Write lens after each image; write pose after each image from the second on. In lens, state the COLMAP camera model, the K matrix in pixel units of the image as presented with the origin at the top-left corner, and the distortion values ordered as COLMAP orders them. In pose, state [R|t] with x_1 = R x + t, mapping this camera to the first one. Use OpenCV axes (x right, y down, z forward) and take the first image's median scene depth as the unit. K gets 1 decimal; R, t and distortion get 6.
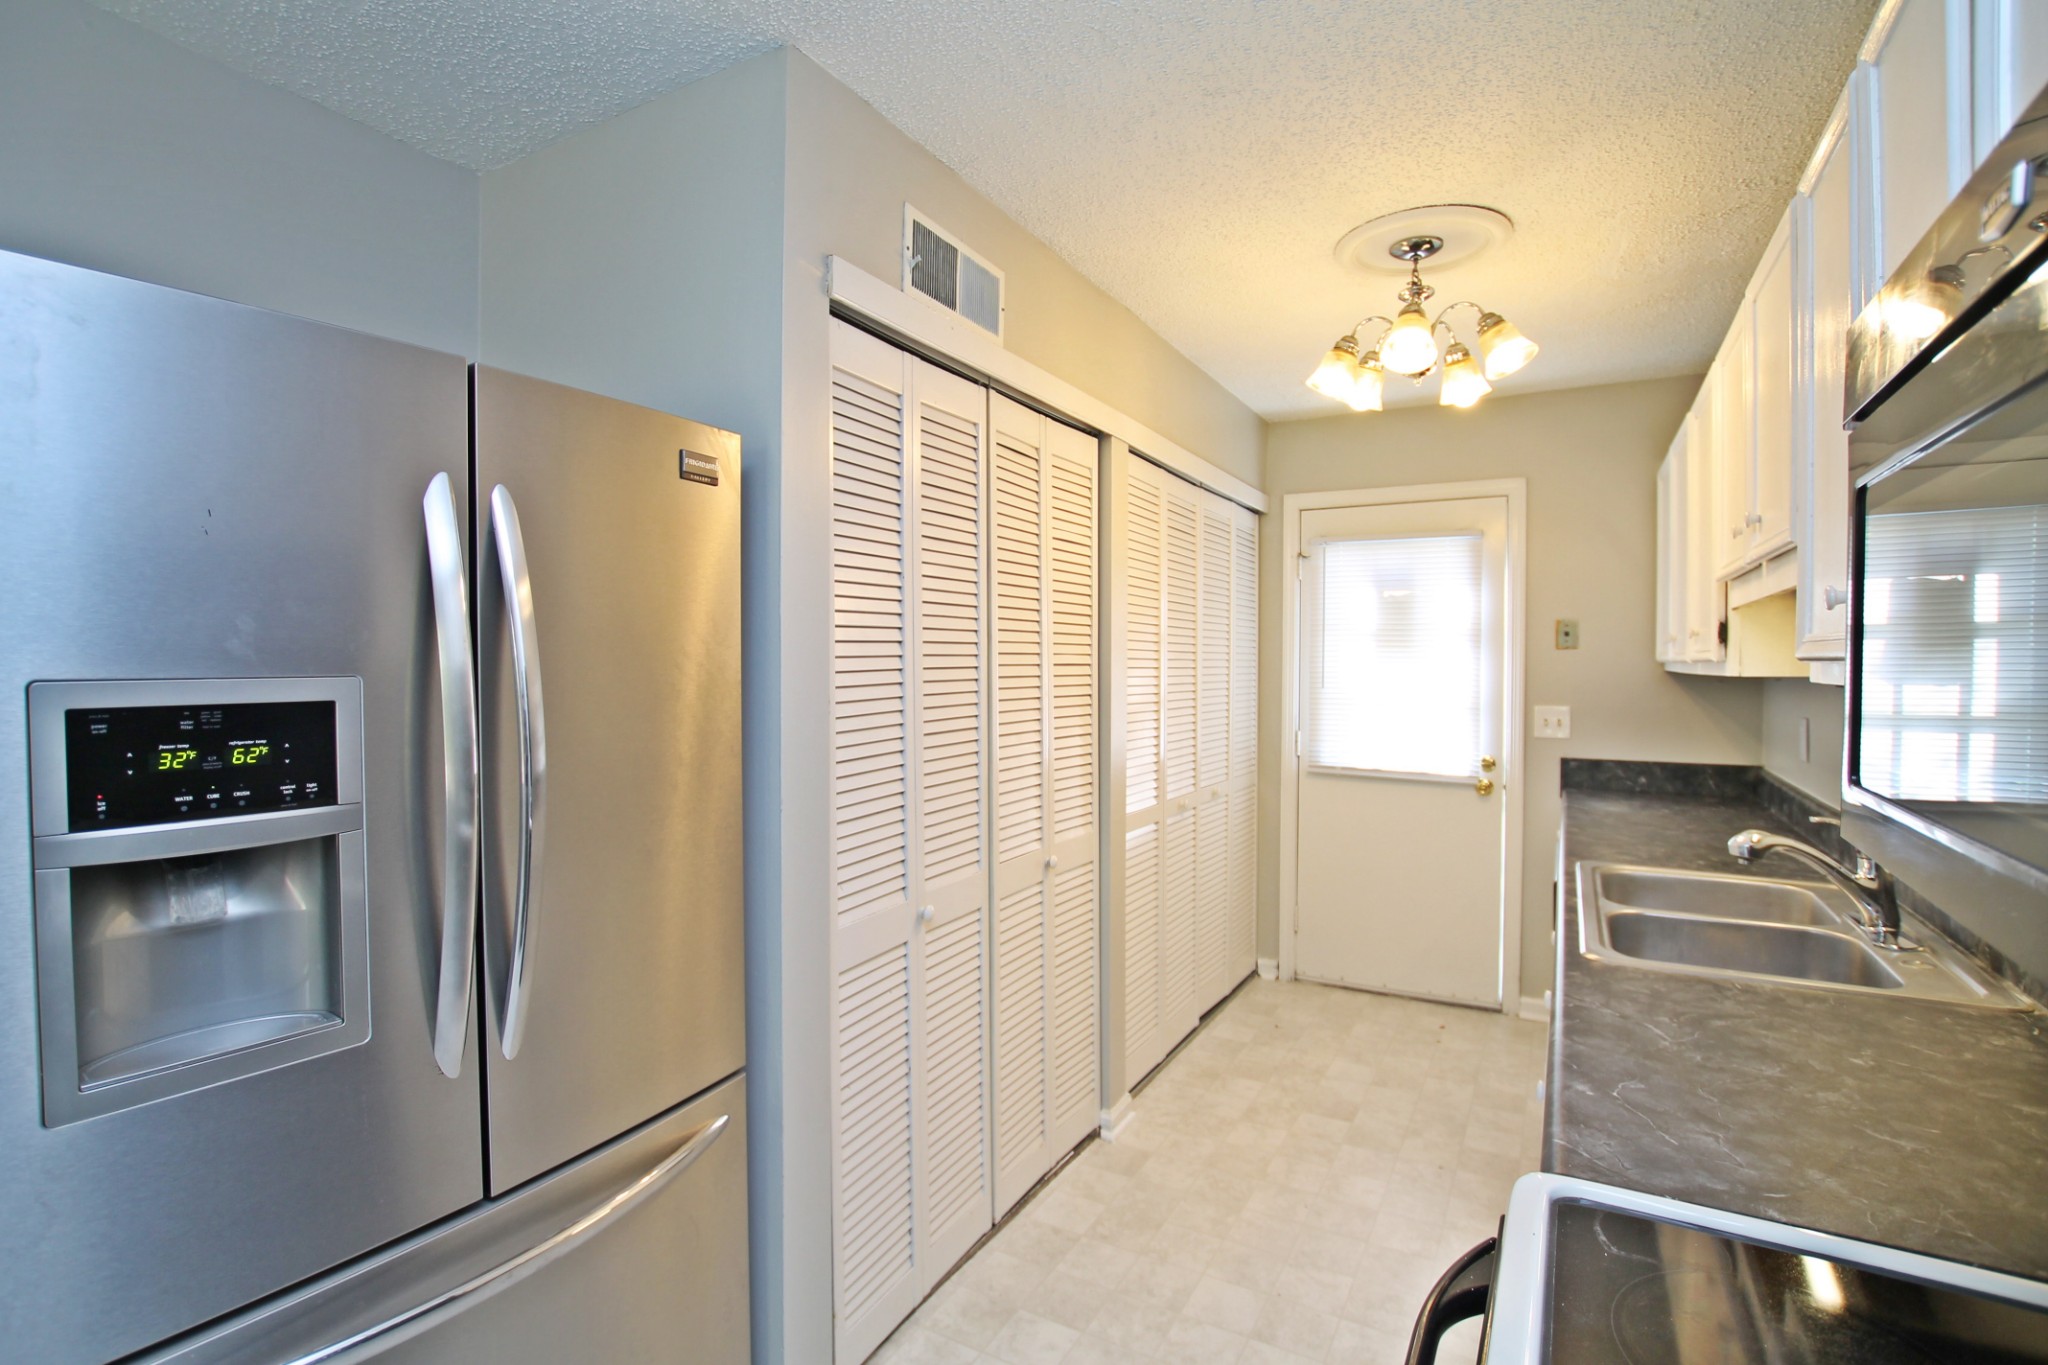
lens RADIAL K [[961.9, 0, 1029.4], [0, 961.9, 678.0], [0, 0, 1]] dist [-0.027174, 0.001046]
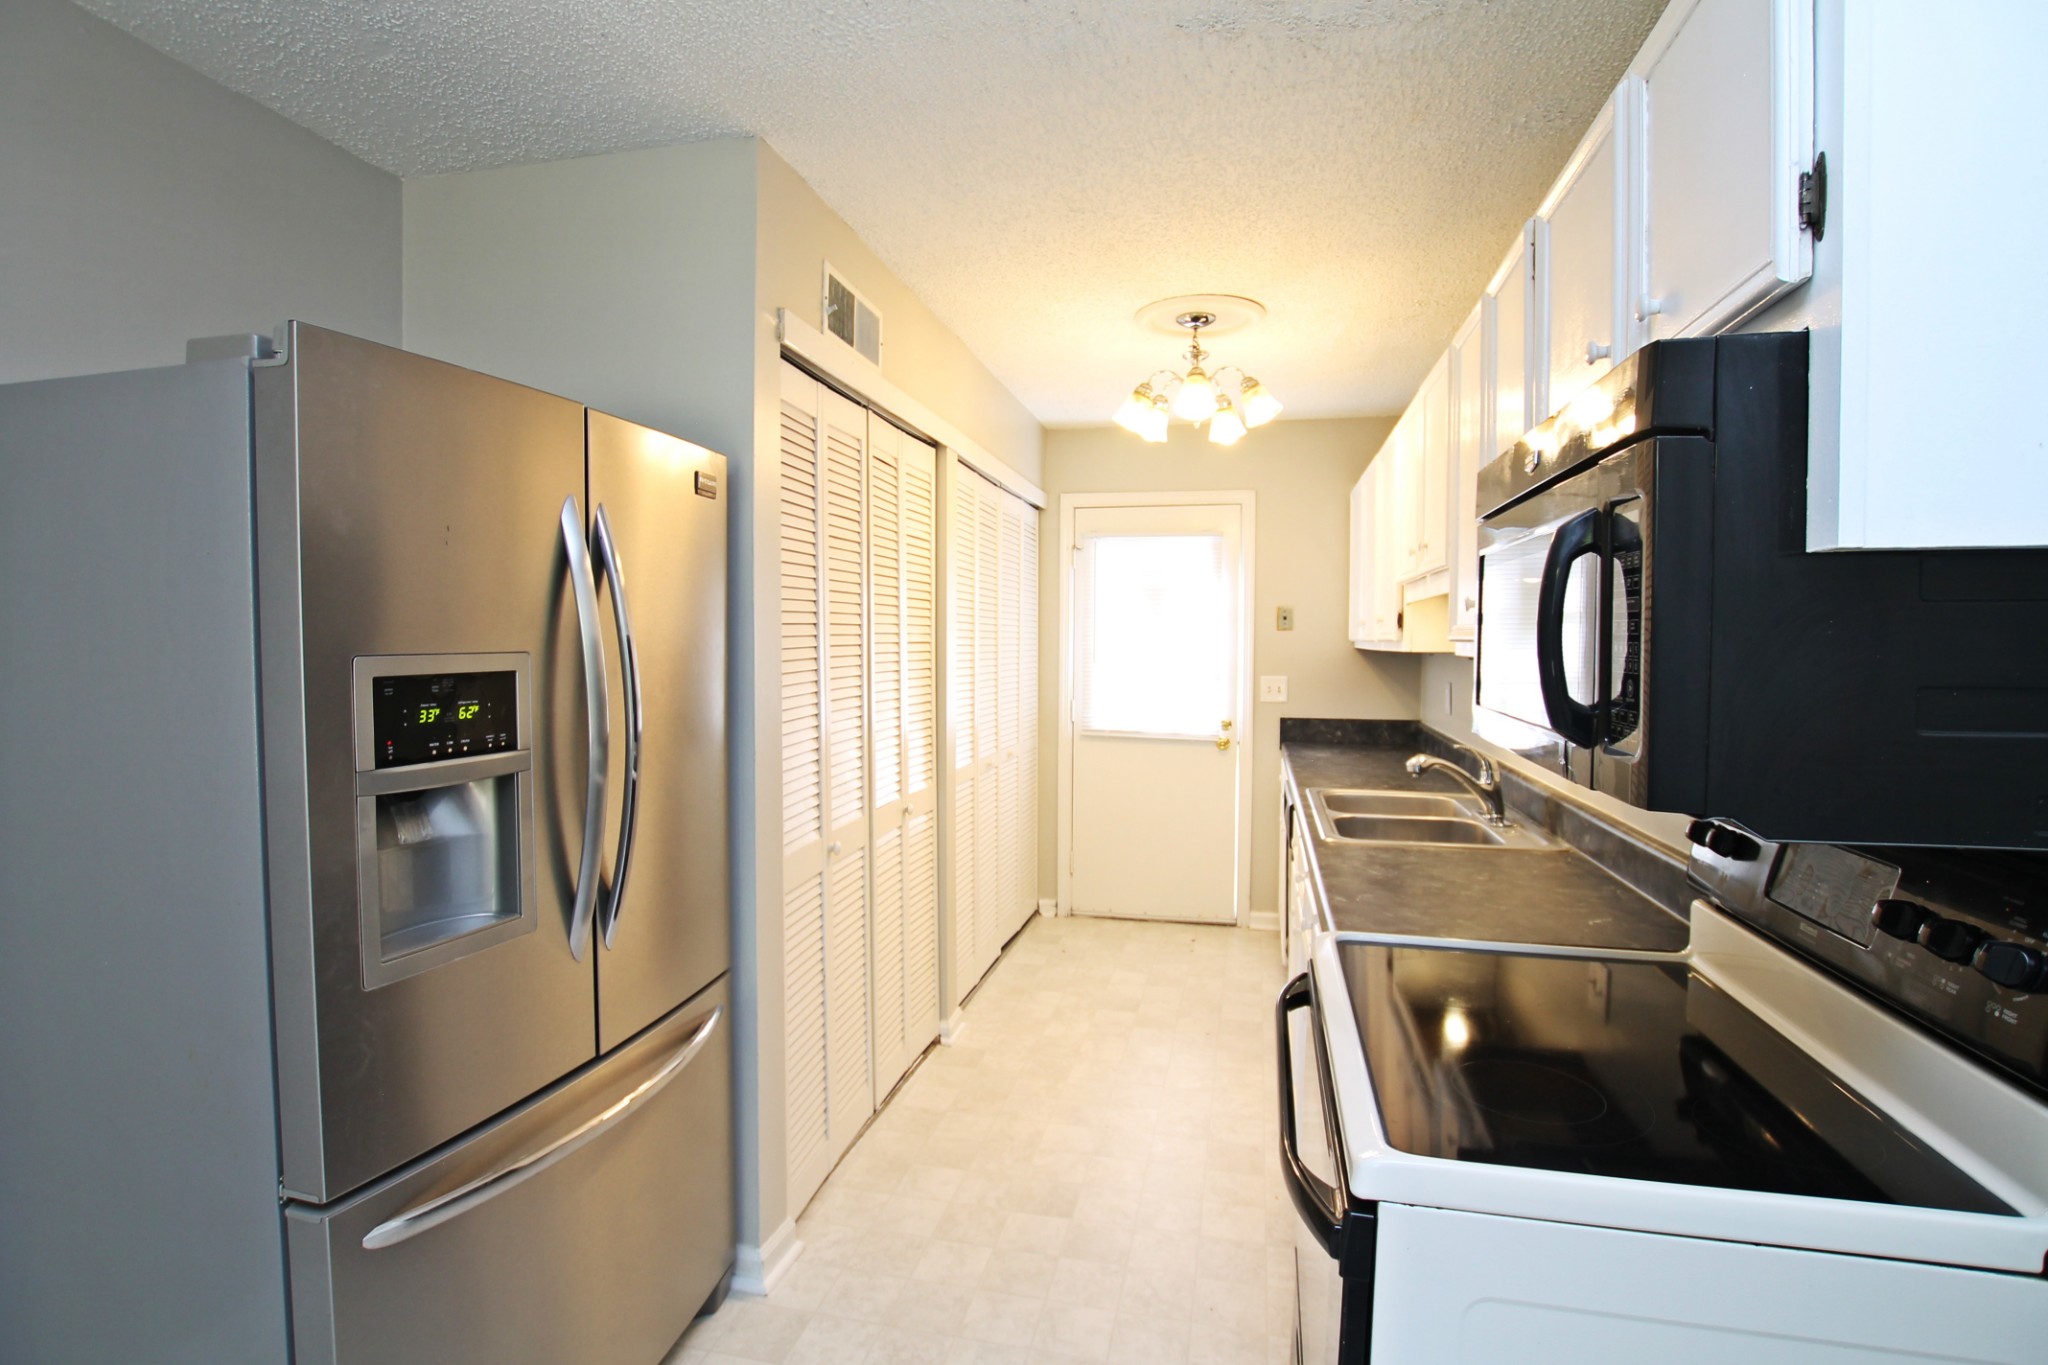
lens RADIAL K [[993.3, 0, 1029.0], [0, 993.3, 677.8], [0, 0, 1]] dist [-0.030493, 0.000247]
pose [[0.958312, -0.009125, 0.285577, -0.199257], [0.002759, 0.999739, 0.022685, 0.001980], [-0.285709, -0.020951, 0.958087, -0.229695]]
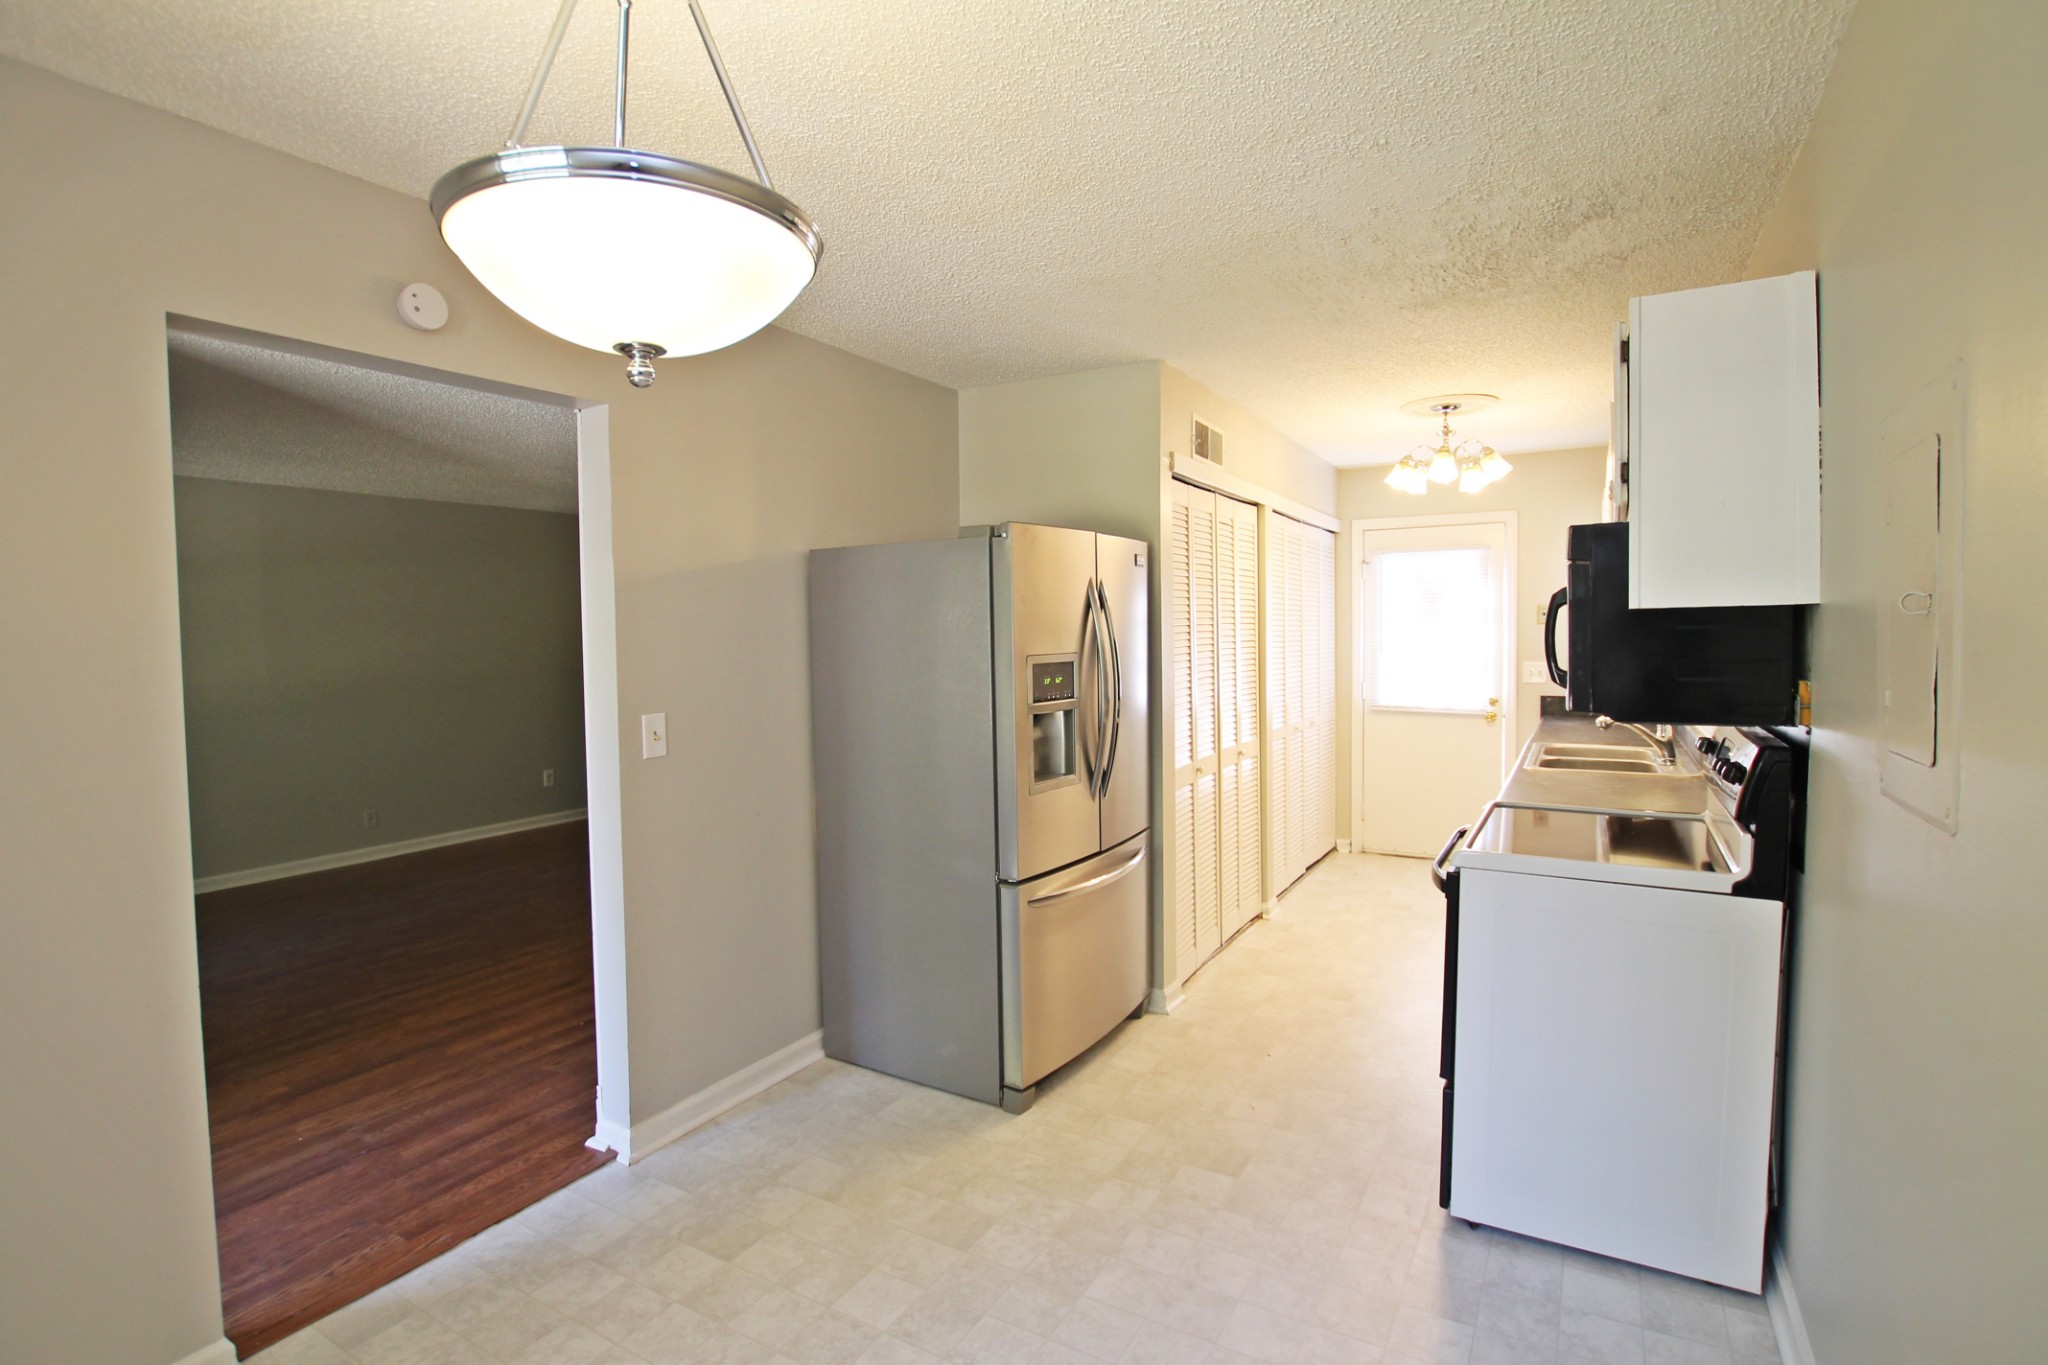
lens RADIAL K [[980.4, 0, 1027.0], [0, 980.4, 677.6], [0, 0, 1]] dist [-0.038463, -0.000060]
pose [[0.999737, -0.017326, -0.015019, -0.375144], [0.017750, 0.999435, 0.028531, -0.006356], [0.014516, -0.028790, 0.999480, -0.879319]]
